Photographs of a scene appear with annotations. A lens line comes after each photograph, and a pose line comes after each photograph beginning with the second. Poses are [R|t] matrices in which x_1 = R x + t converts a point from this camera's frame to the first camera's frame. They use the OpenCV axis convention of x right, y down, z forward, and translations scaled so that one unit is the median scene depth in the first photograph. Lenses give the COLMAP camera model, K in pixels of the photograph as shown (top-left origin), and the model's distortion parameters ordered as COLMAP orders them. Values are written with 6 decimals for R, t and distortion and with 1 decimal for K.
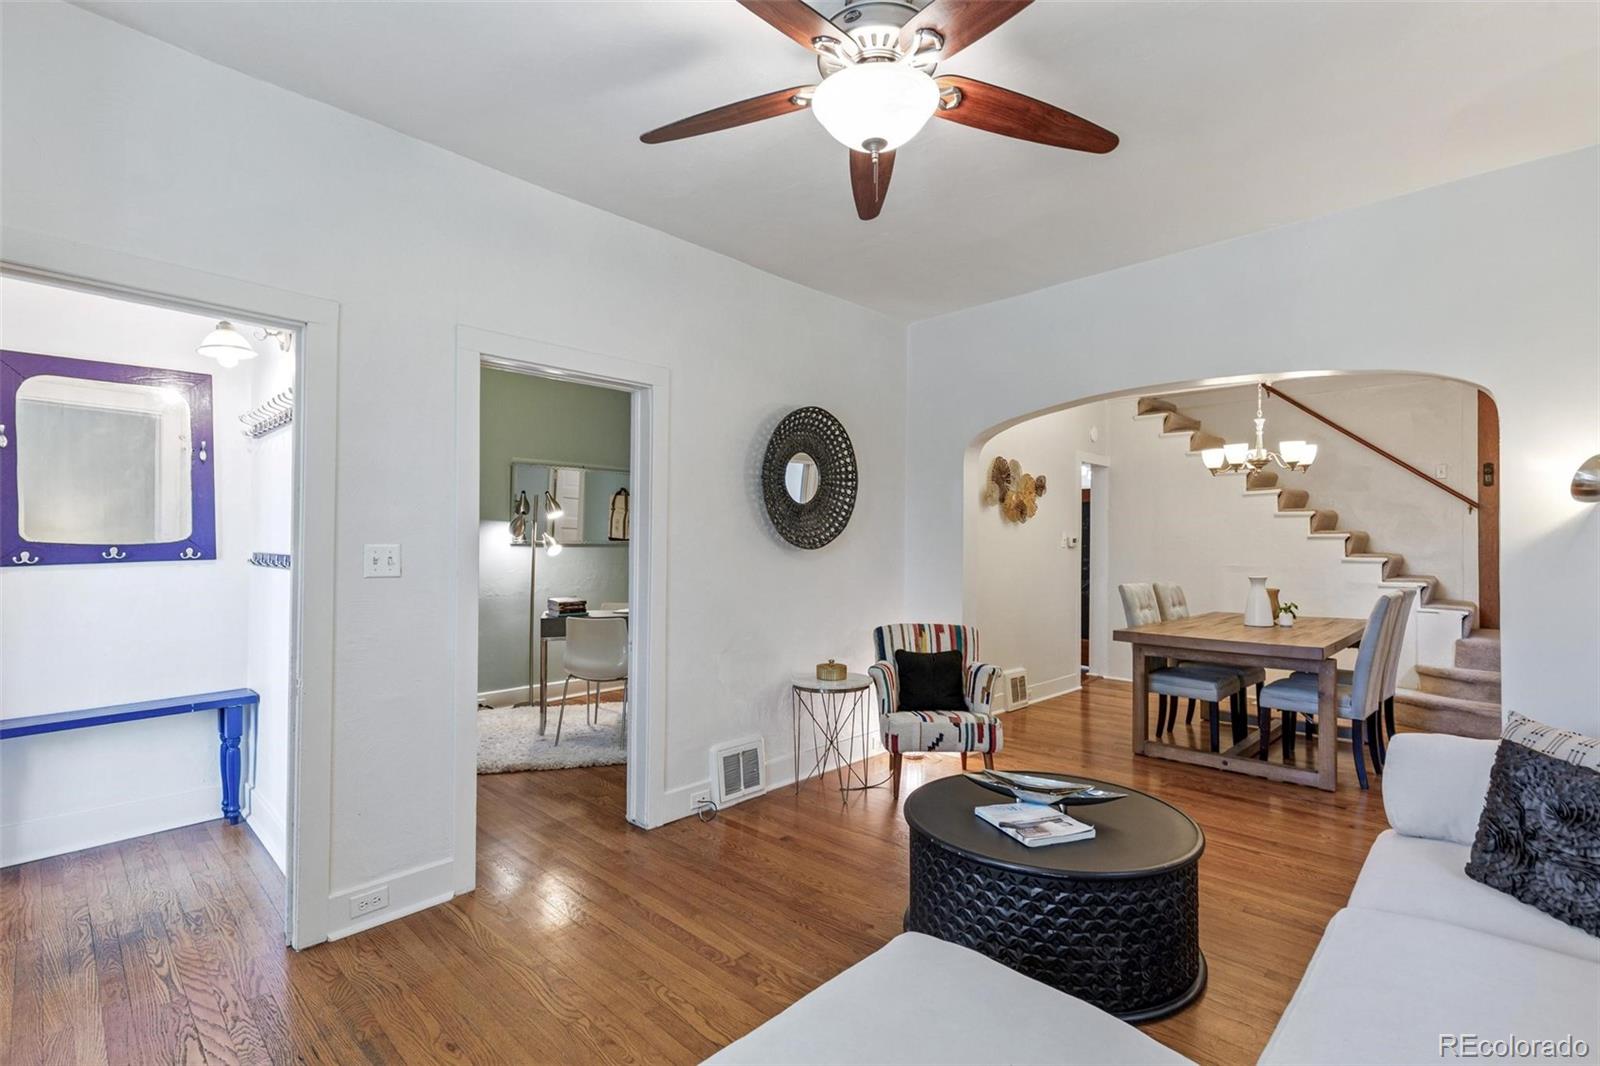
lens RADIAL K [[744.1, 0, 801.7], [0, 744.1, 527.7], [0, 0, 1]] dist [0.009331, -0.003204]
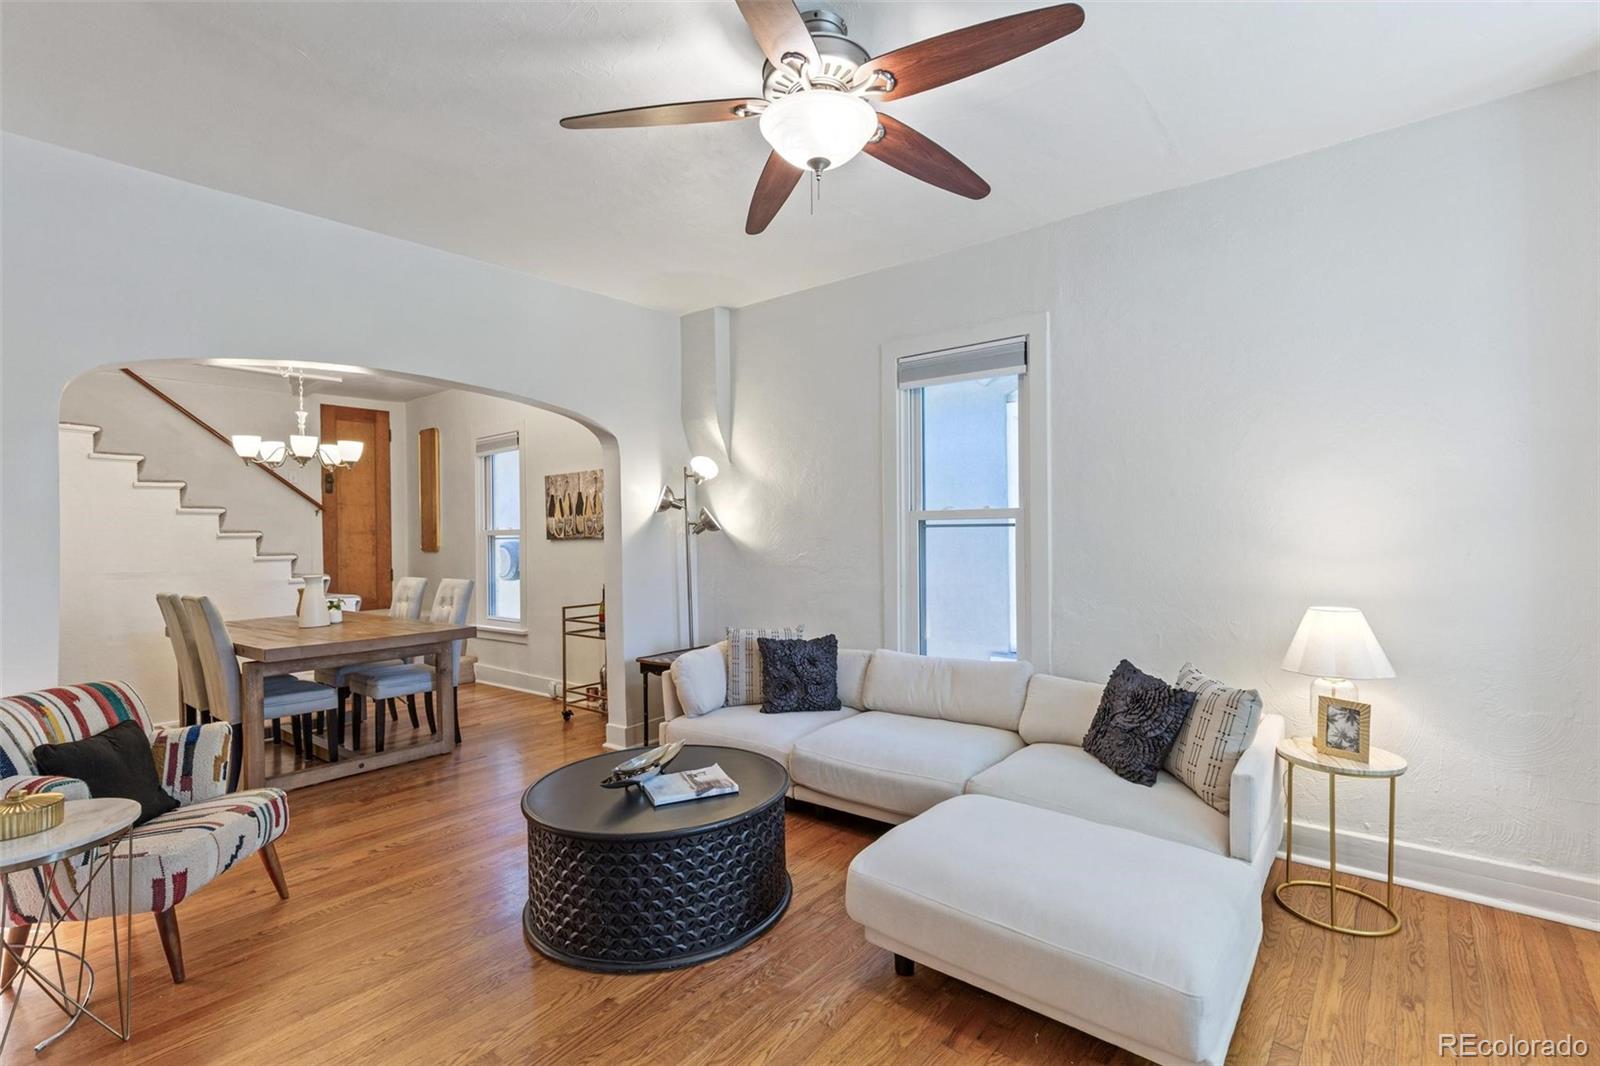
lens RADIAL K [[744.1, 0, 796.1], [0, 744.1, 518.6], [0, 0, 1]] dist [0.009331, -0.003204]
pose [[-0.086062, 0.020741, 0.996074, -0.383852], [-0.007547, 0.999741, -0.021469, 0.006717], [-0.996261, -0.009365, -0.085883, 0.430723]]
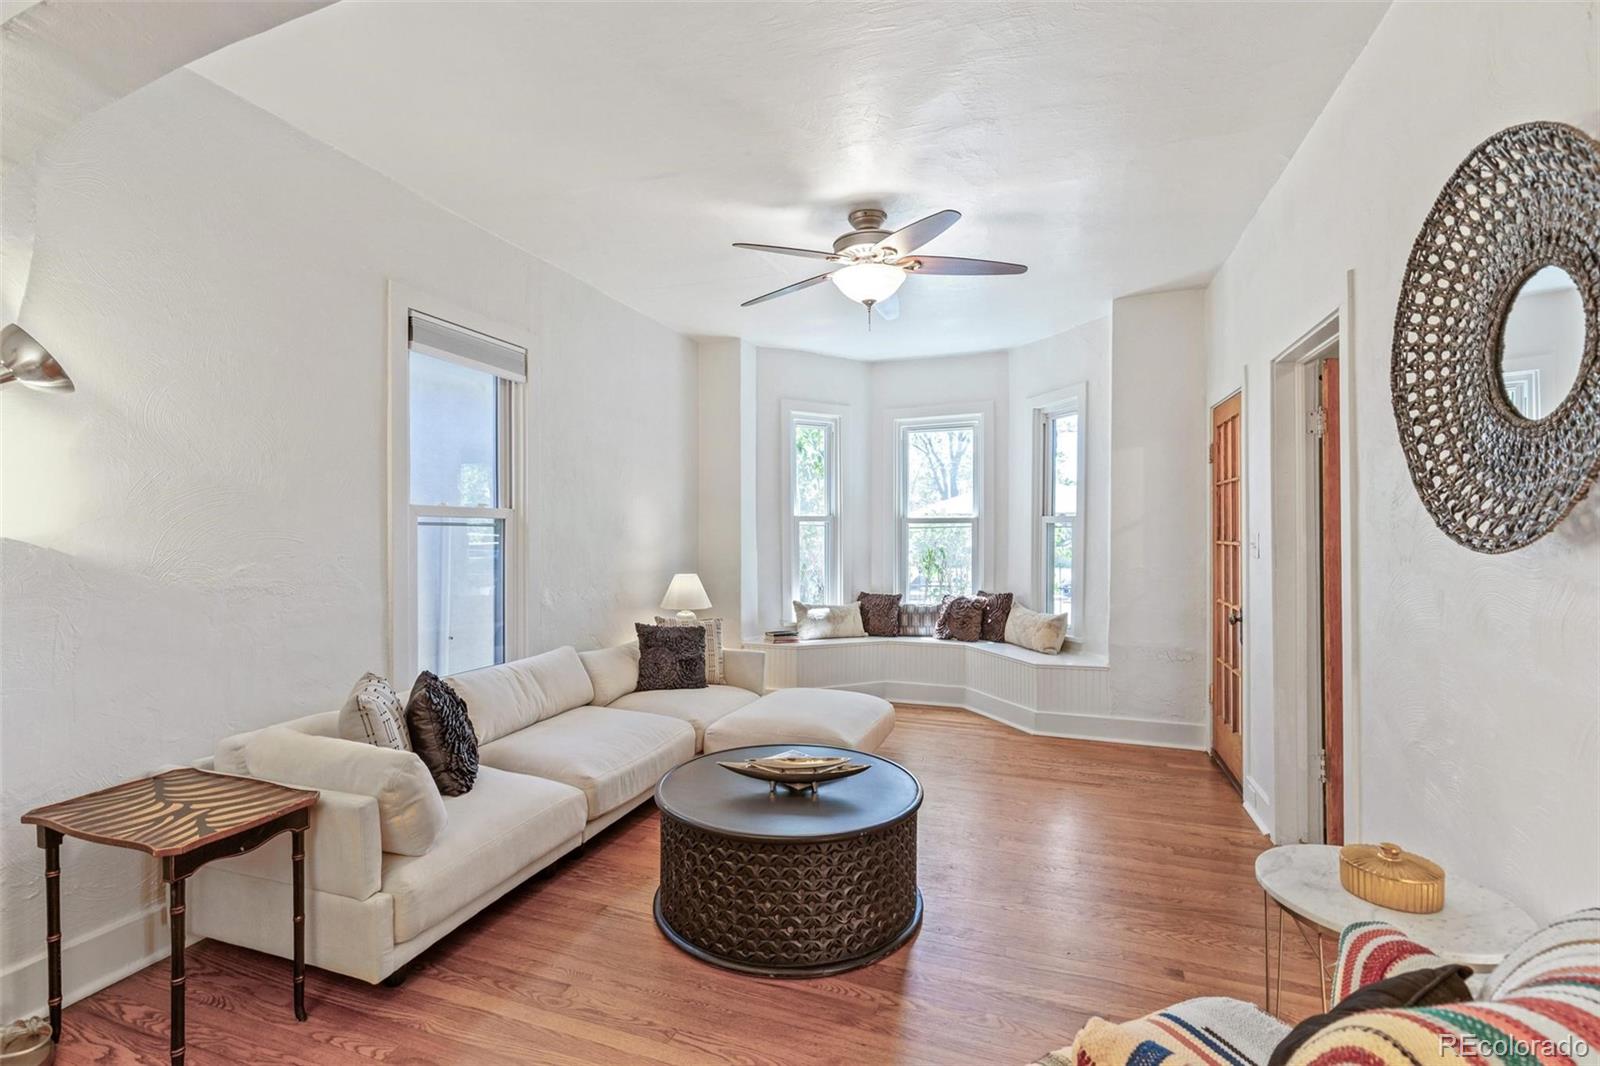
lens RADIAL K [[744.1, 0, 803.4], [0, 744.1, 536.7], [0, 0, 1]] dist [0.009331, -0.003204]
pose [[-0.911680, 0.003571, -0.410886, 0.359948], [0.009384, 0.999882, -0.012132, 0.019673], [0.410795, -0.014916, -0.911606, 0.955018]]
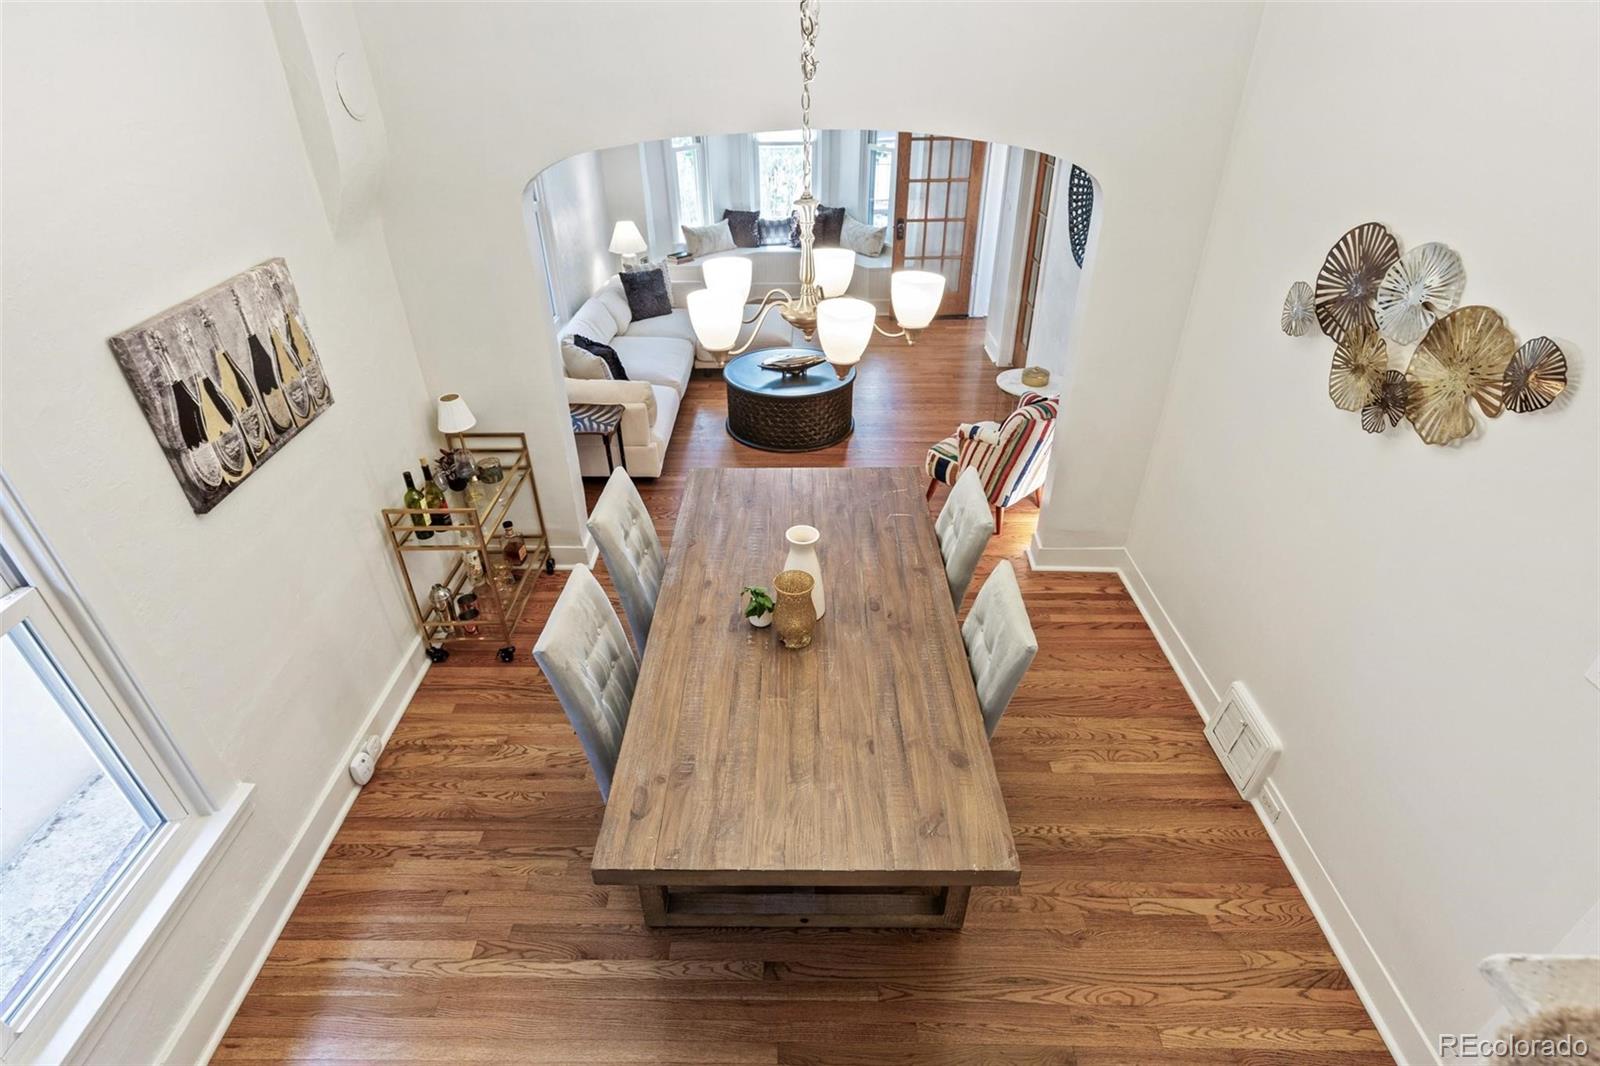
lens RADIAL K [[808.4, 0, 799.3], [0, 808.4, 554.7], [0, 0, 1]] dist [0.021993, -0.002681]
pose [[-0.719736, 0.393768, -0.571775, 0.884511], [0.023713, 0.837052, 0.546609, -0.212398], [0.693842, 0.379856, -0.611794, 1.265530]]
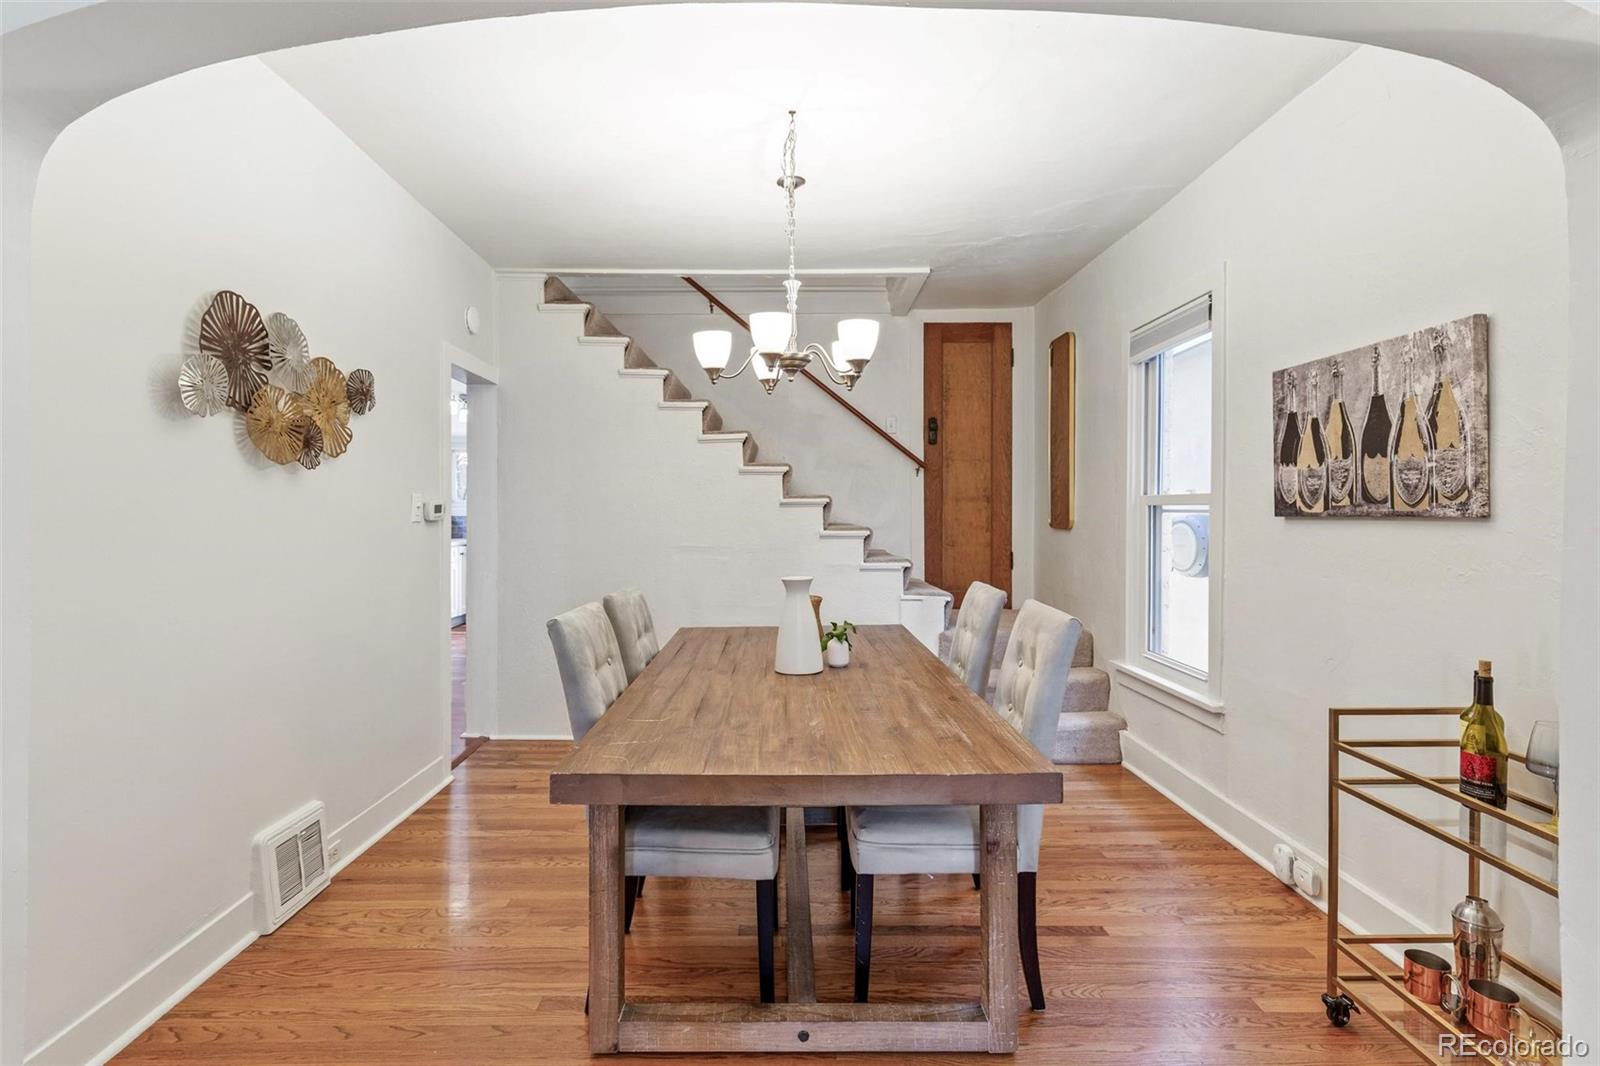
lens RADIAL K [[744.1, 0, 792.5], [0, 744.1, 530.7], [0, 0, 1]] dist [0.009331, -0.003204]
pose [[0.706549, -0.025935, 0.707188, 0.223688], [-0.011320, 0.998786, 0.047939, 0.006782], [-0.707573, -0.041876, 0.705398, 0.594035]]
